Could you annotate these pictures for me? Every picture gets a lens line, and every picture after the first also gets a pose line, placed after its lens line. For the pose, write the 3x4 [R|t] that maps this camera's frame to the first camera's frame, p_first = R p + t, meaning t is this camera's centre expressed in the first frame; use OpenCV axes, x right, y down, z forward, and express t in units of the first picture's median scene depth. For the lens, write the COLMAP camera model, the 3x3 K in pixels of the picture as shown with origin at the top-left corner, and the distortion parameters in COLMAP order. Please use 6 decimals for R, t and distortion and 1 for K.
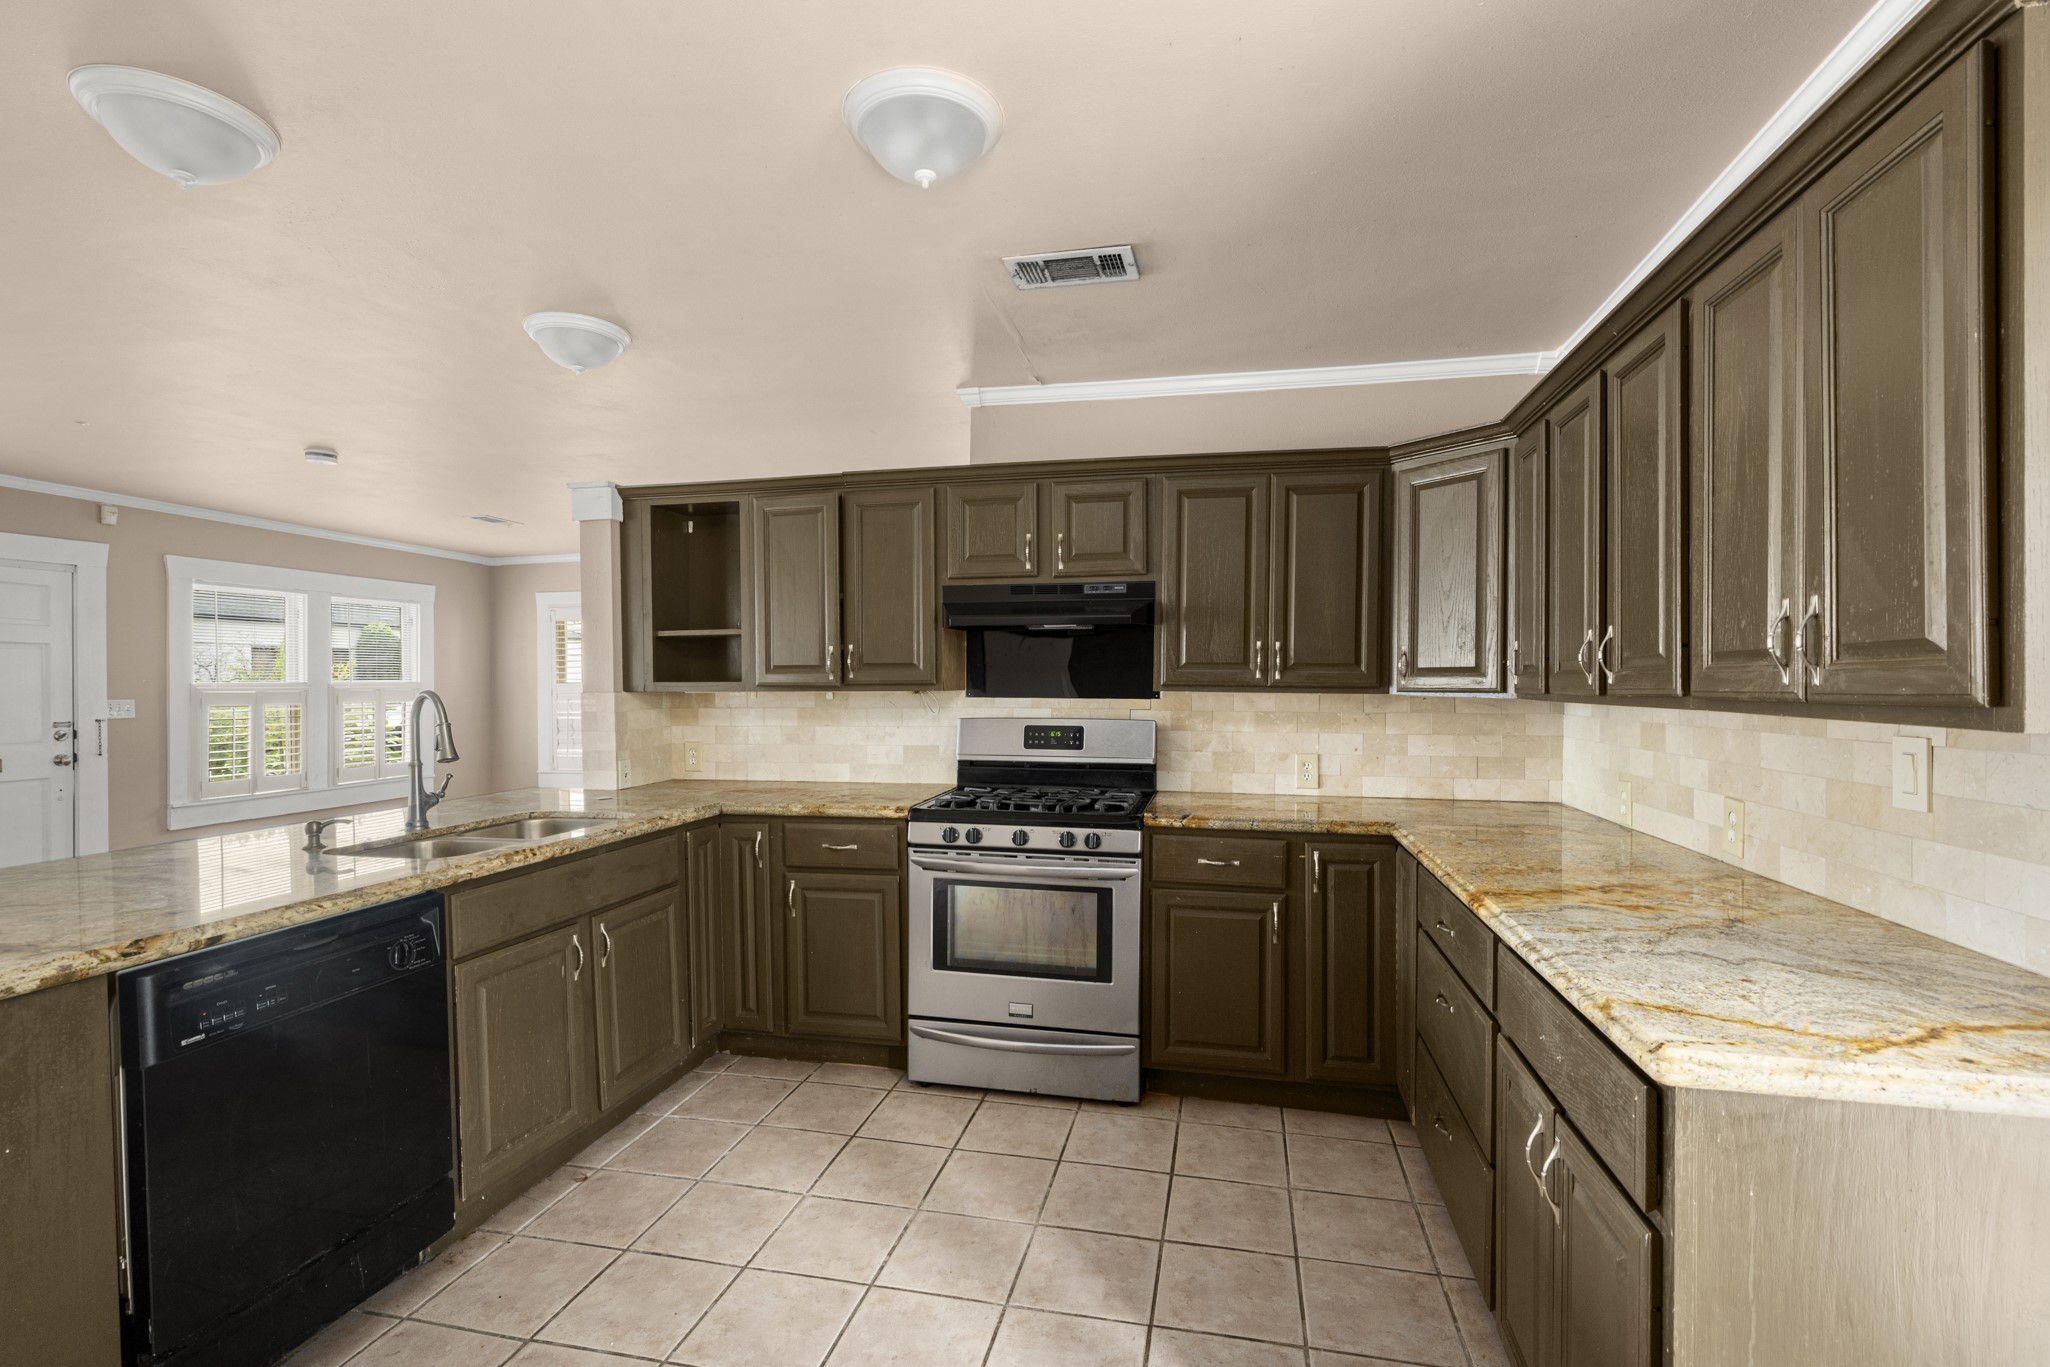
lens RADIAL K [[924.6, 0, 1023.3], [0, 924.6, 689.6], [0, 0, 1]] dist [-0.001474, -0.000475]
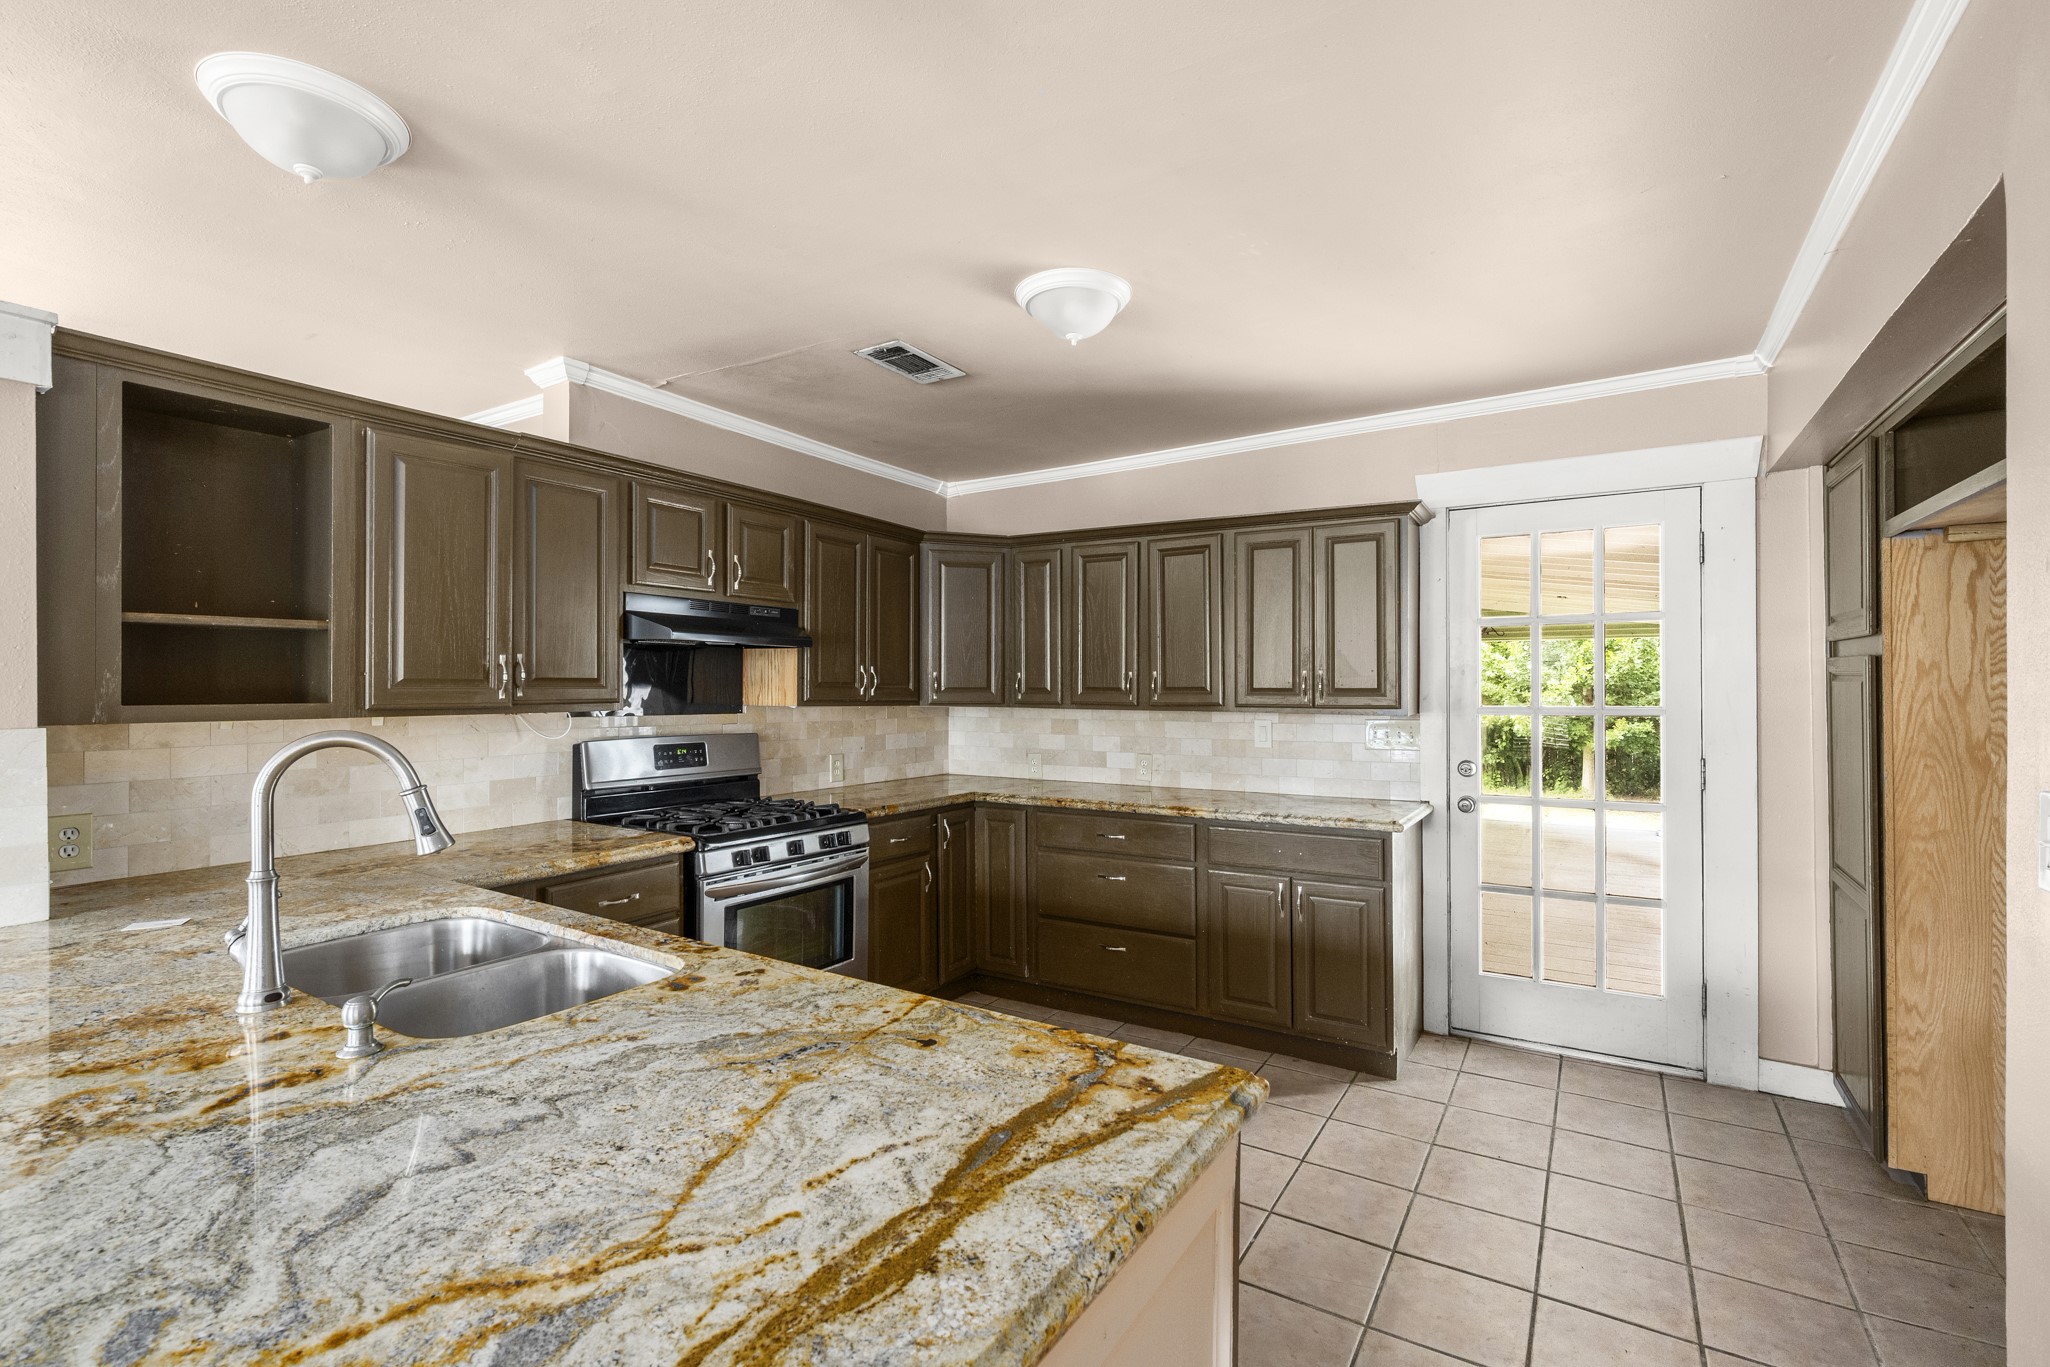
lens RADIAL K [[928.3, 0, 1033.5], [0, 928.3, 682.2], [0, 0, 1]] dist [-0.000356, -0.000034]
pose [[0.326789, 0.006434, 0.945076, -0.500821], [0.003766, 0.999960, -0.008109, -0.010585], [-0.945090, 0.006209, 0.326751, 0.212787]]
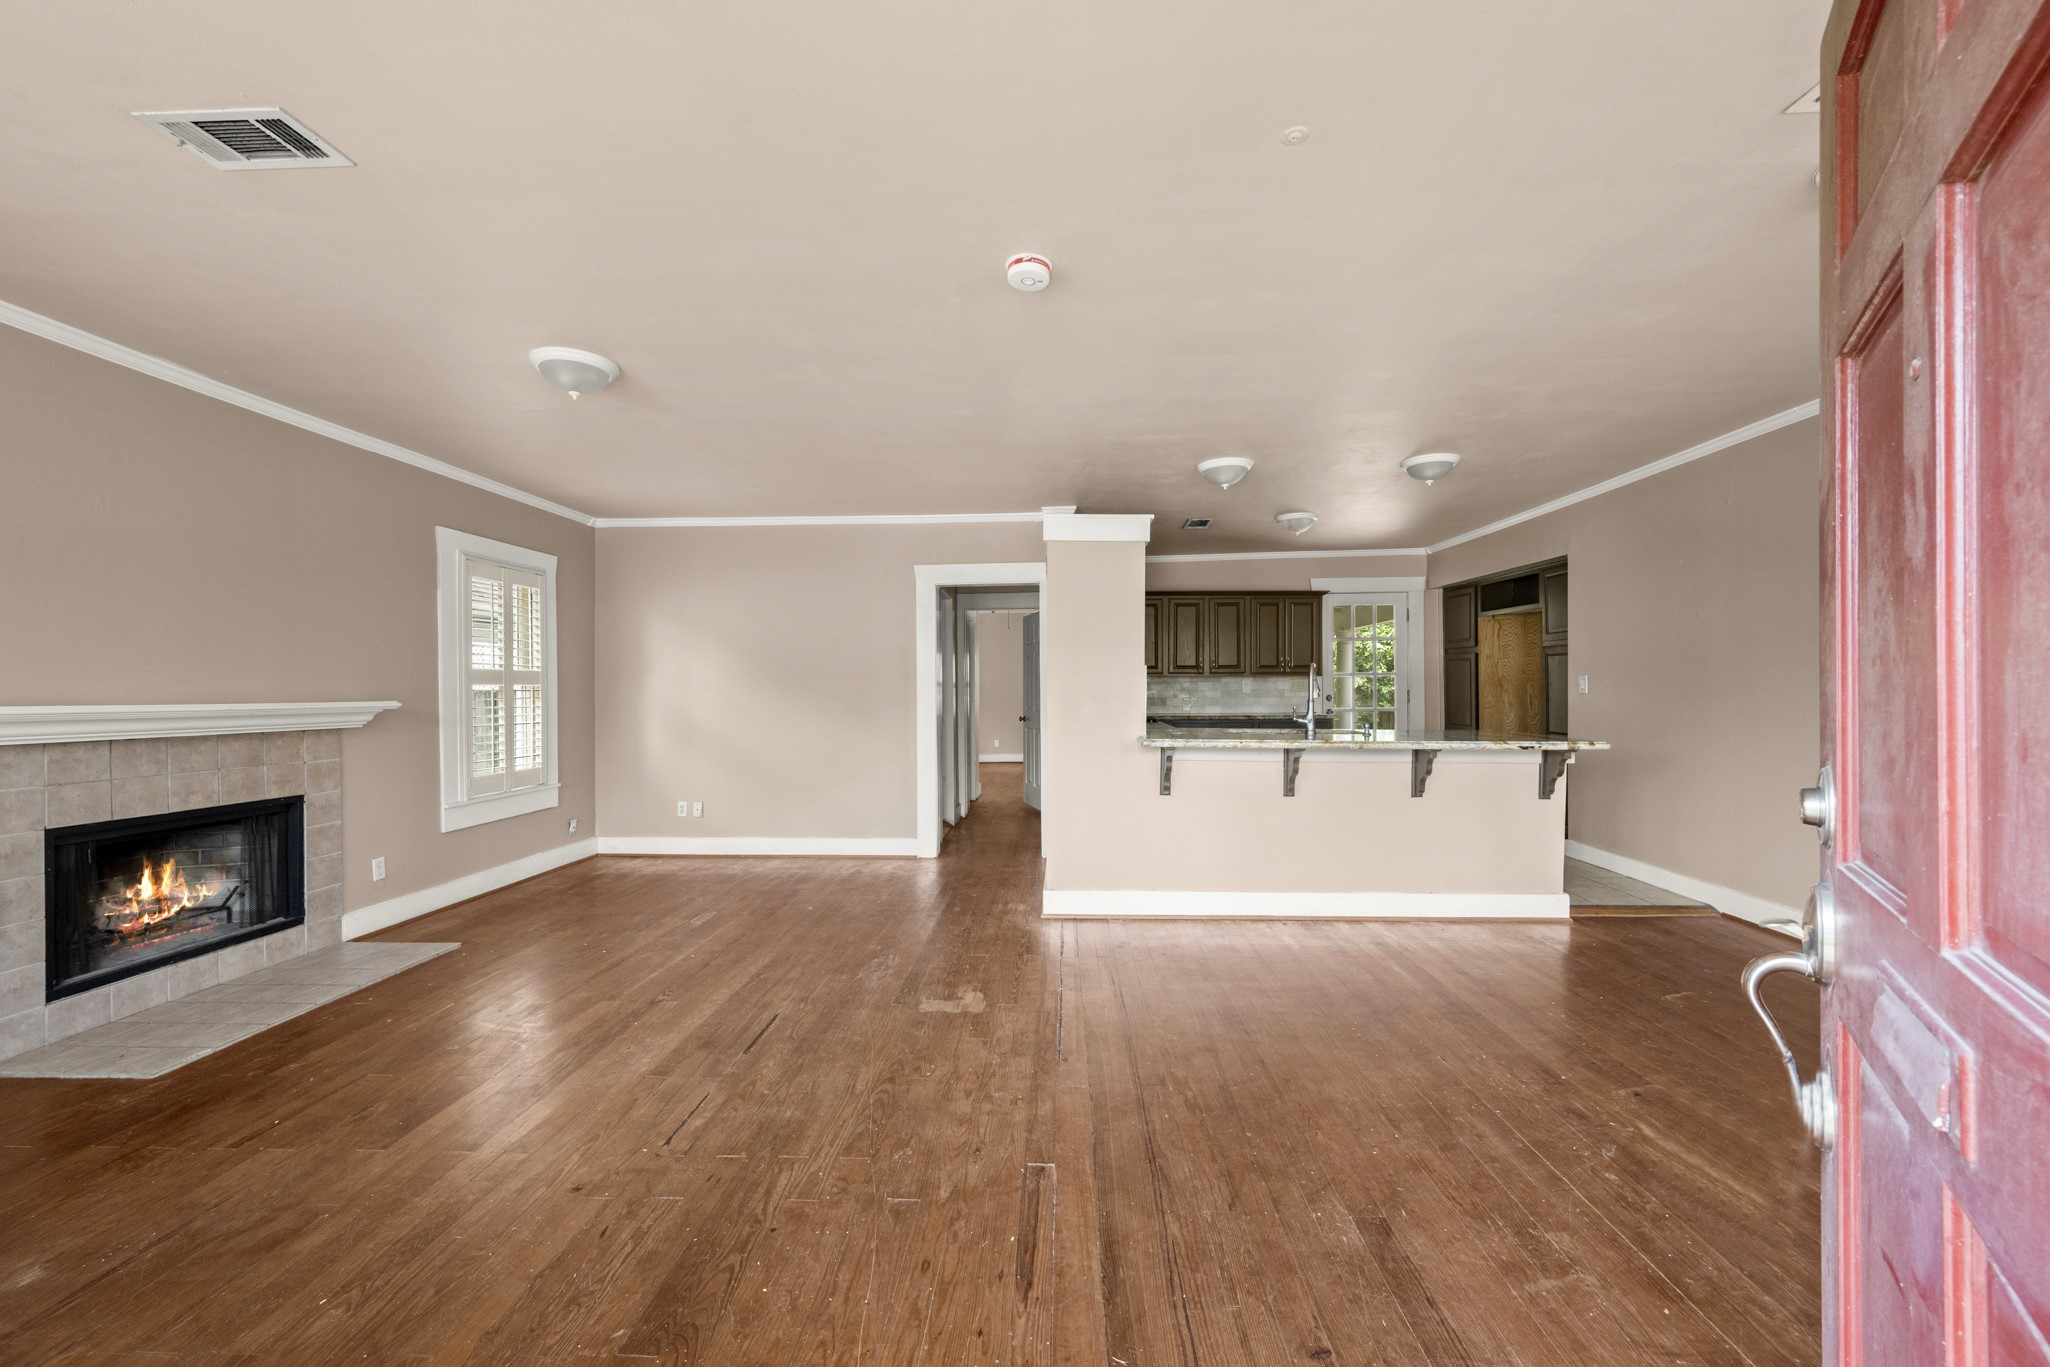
lens RADIAL K [[812.6, 0, 1025.0], [0, 812.6, 683.5], [0, 0, 1]] dist [0.000214, -0.000020]
pose [[-0.179960, 0.006503, 0.983652, -1.112123], [0.009743, 0.999941, -0.004828, 0.023319], [-0.983626, 0.008715, -0.180013, 0.947532]]
